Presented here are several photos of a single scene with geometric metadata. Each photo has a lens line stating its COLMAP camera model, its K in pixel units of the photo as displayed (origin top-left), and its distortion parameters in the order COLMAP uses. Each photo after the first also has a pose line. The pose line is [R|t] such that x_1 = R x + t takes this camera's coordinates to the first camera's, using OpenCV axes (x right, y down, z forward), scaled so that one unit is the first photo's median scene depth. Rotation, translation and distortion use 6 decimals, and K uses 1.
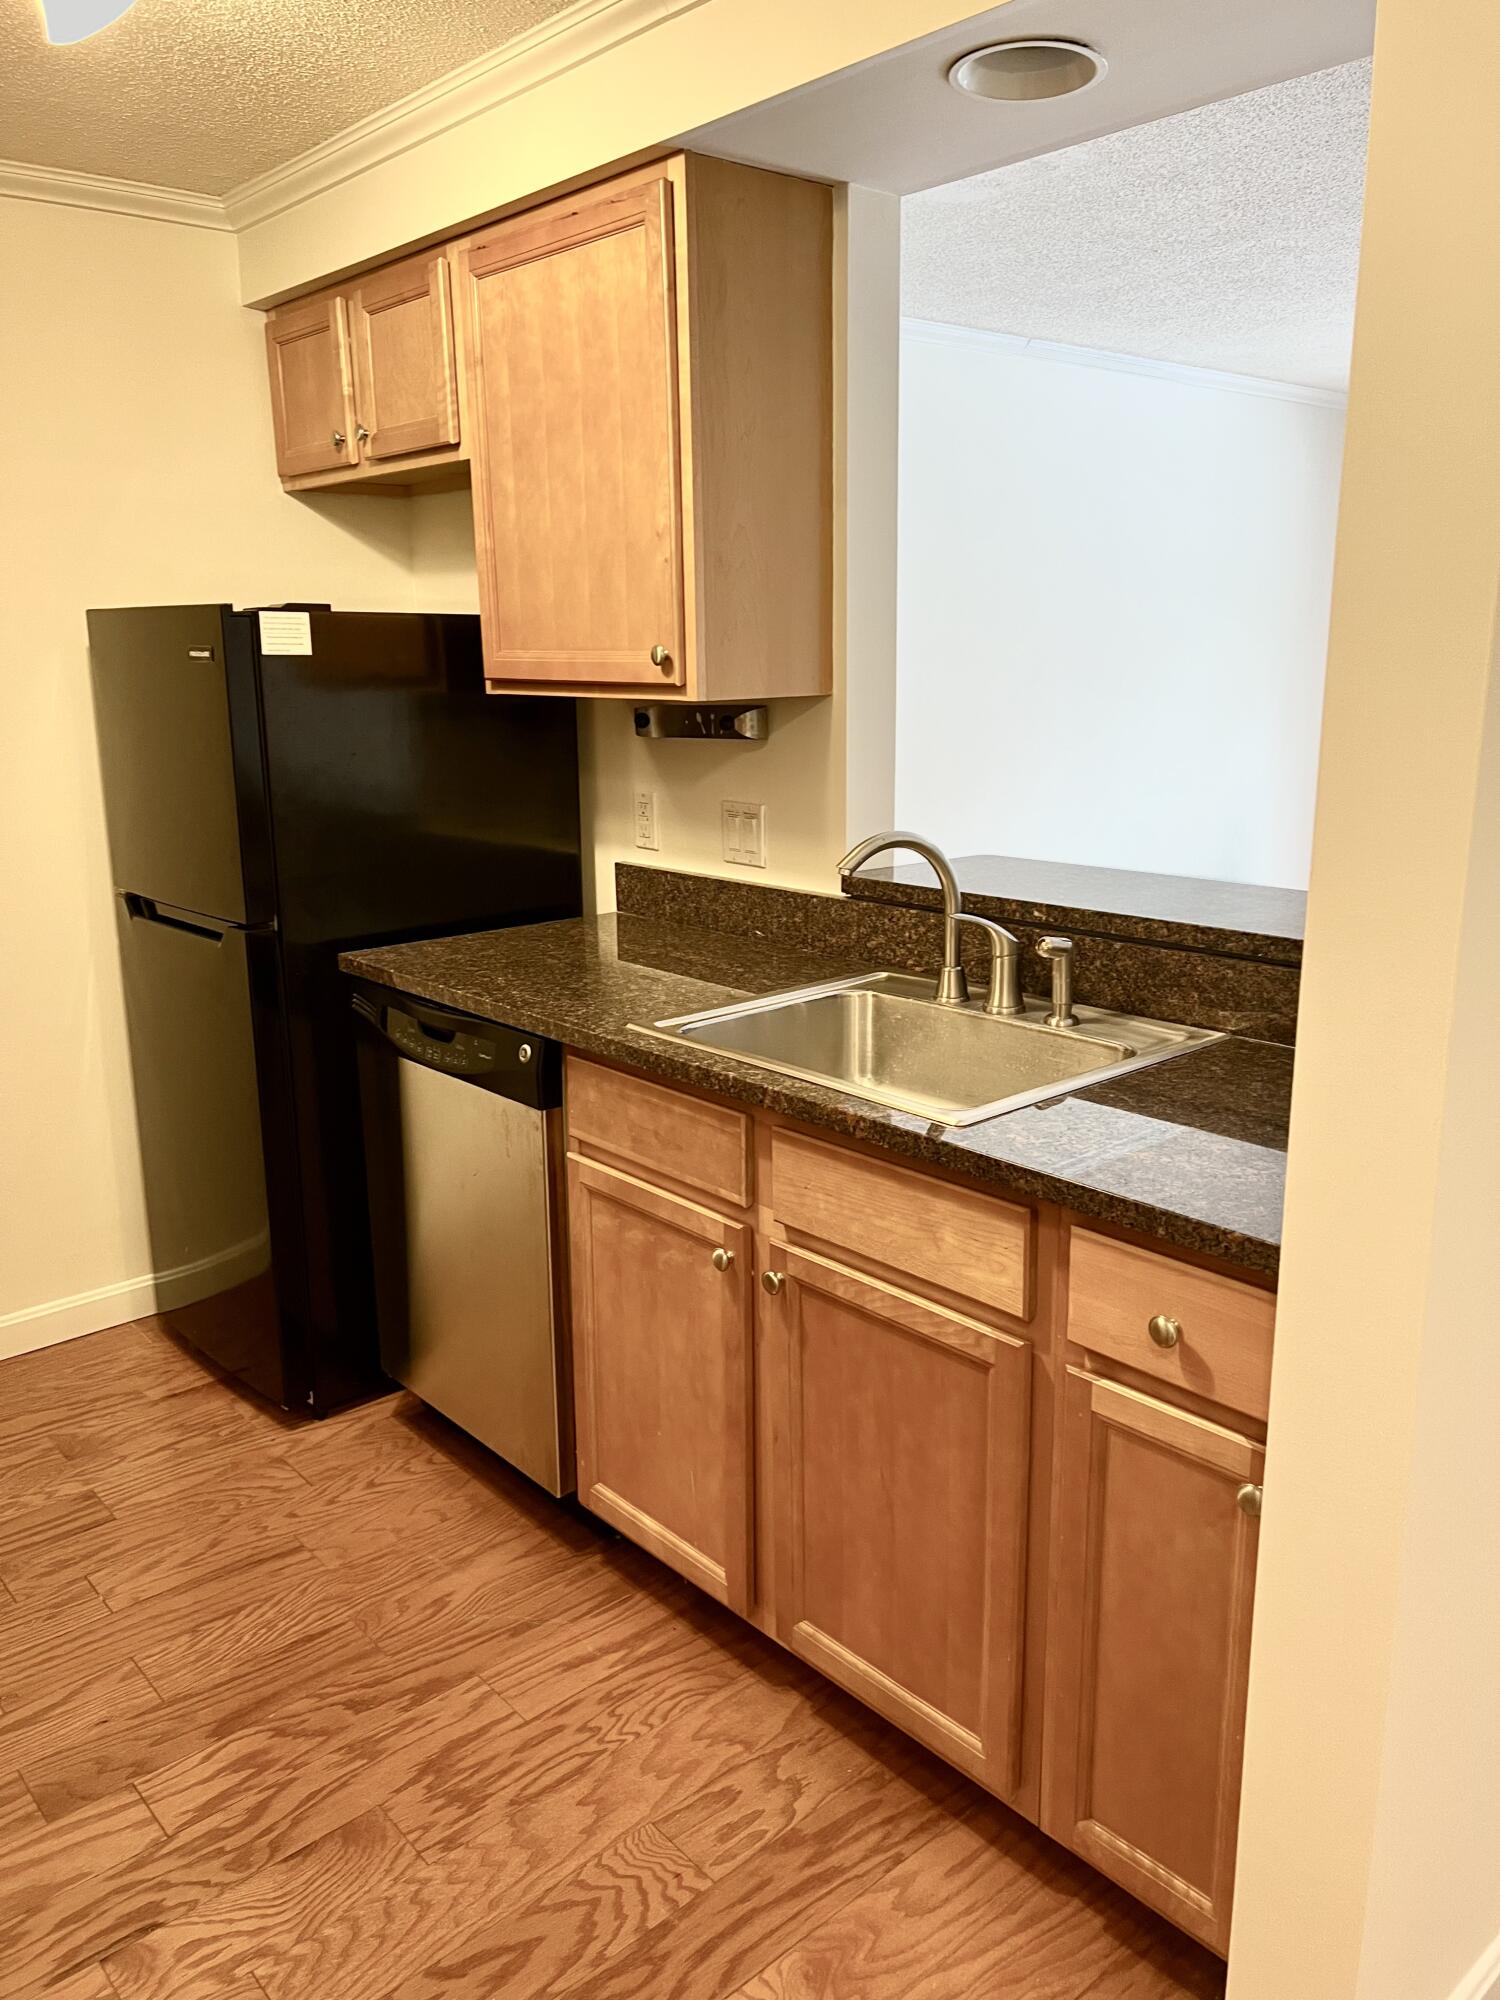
lens RADIAL K [[1504.6, 0, 756.9], [0, 1504.6, 1001.7], [0, 0, 1]] dist [0.066007, -0.059198]
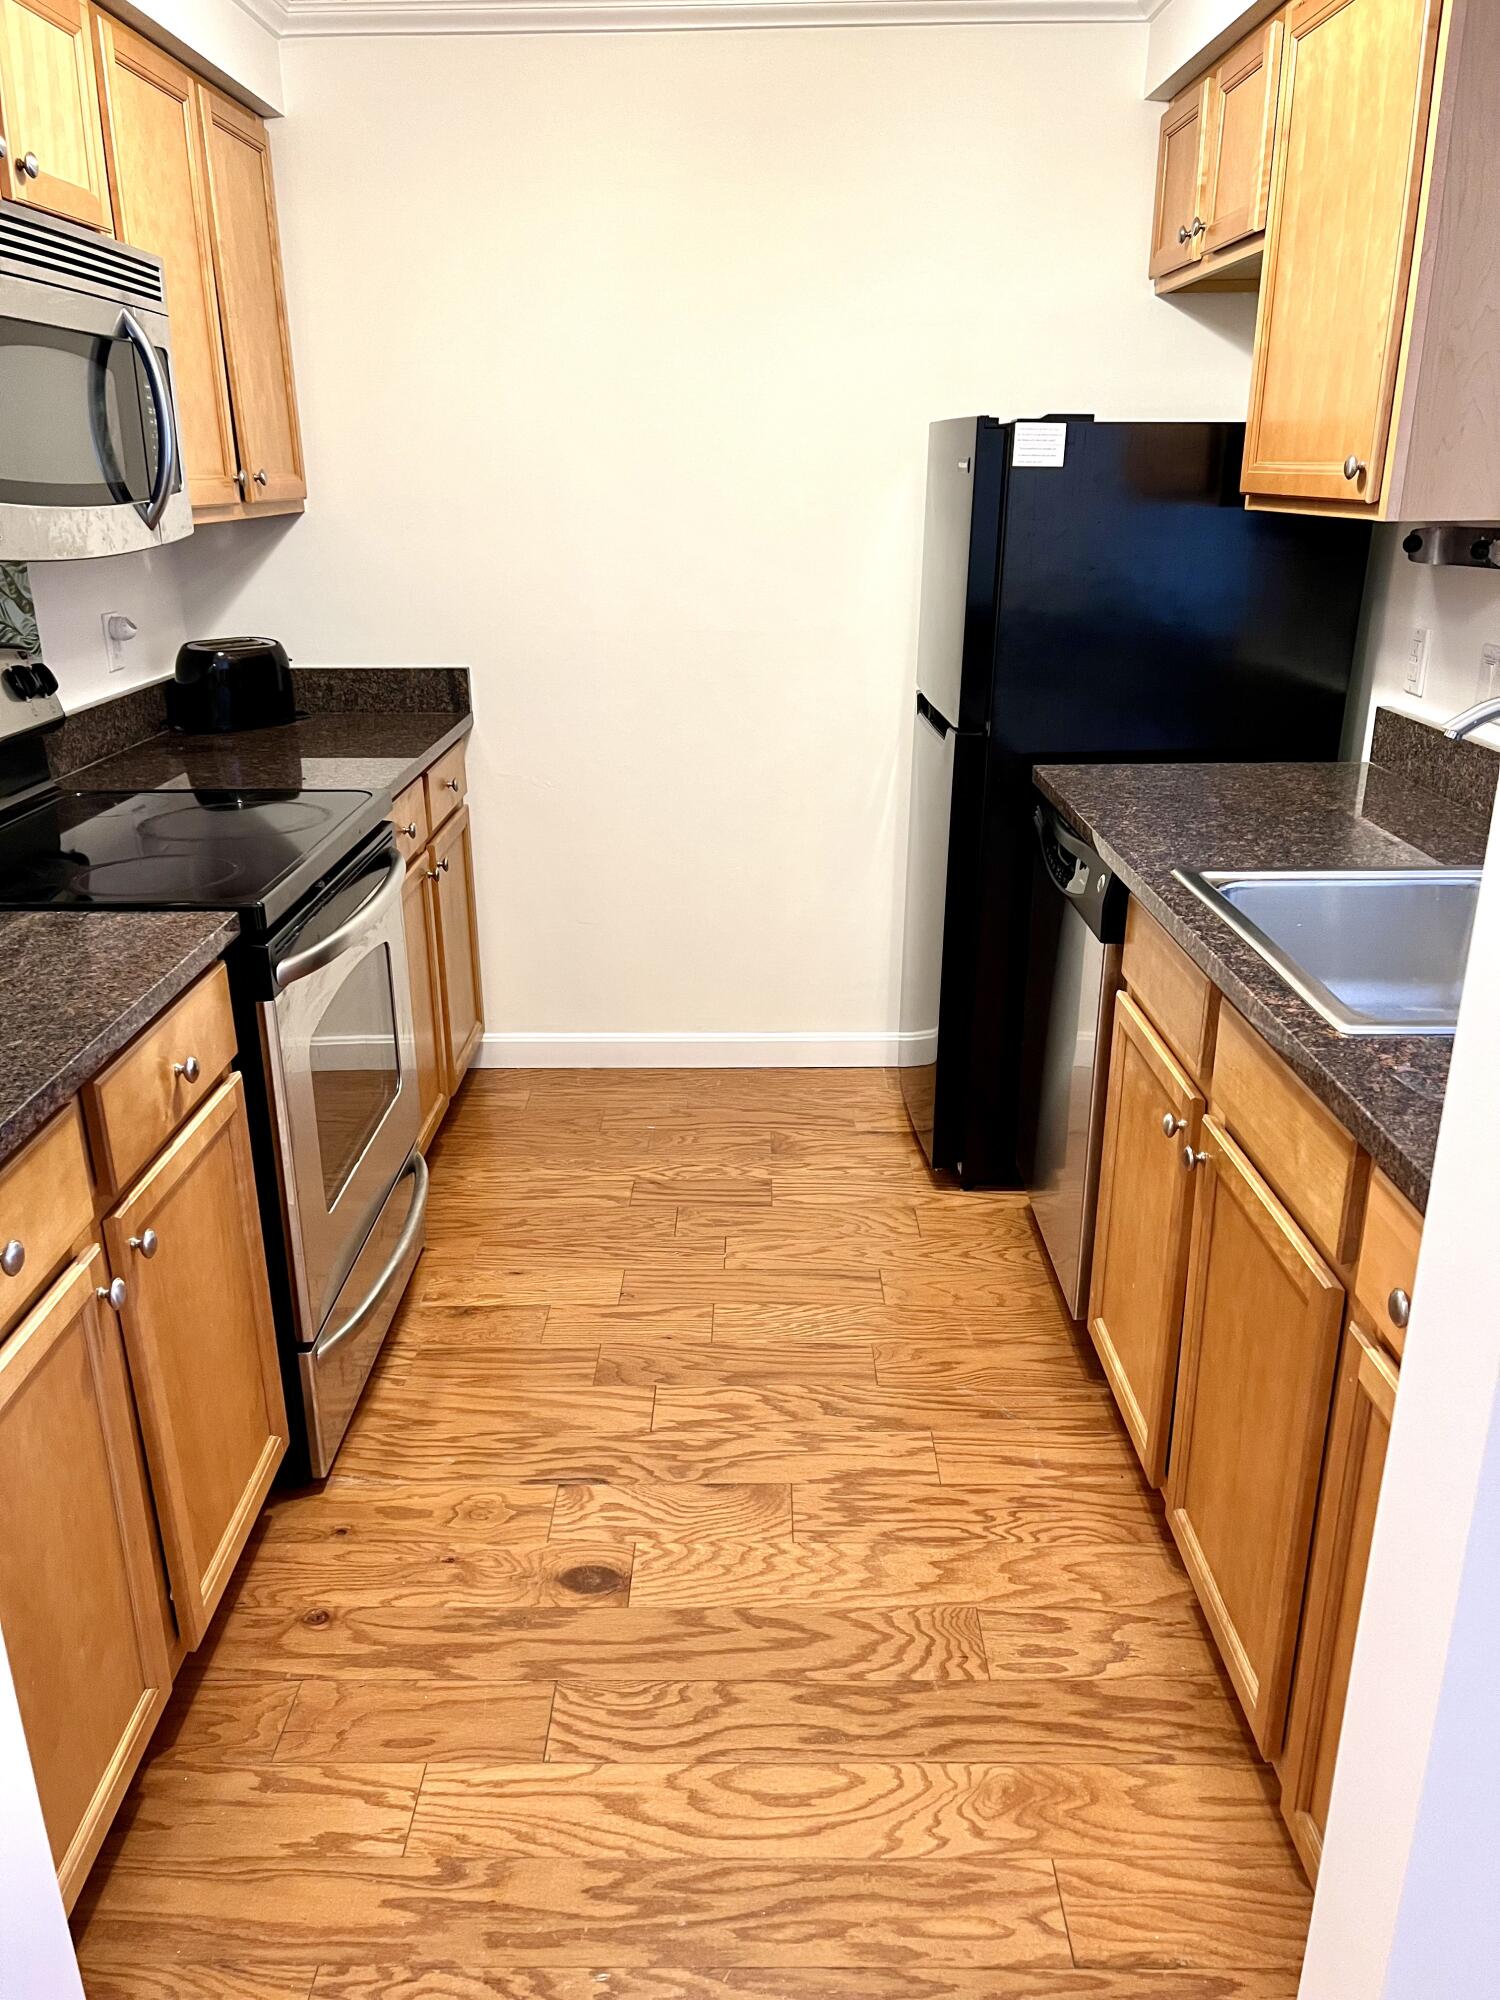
lens RADIAL K [[1527.0, 0, 750.0], [0, 1527.0, 1000.0], [0, 0, 1]] dist [0.057675, -0.056304]
pose [[0.747897, 0.231525, -0.622130, 0.364546], [-0.161570, 0.972510, 0.167686, -0.025105], [0.643851, -0.024895, 0.764746, 0.088598]]
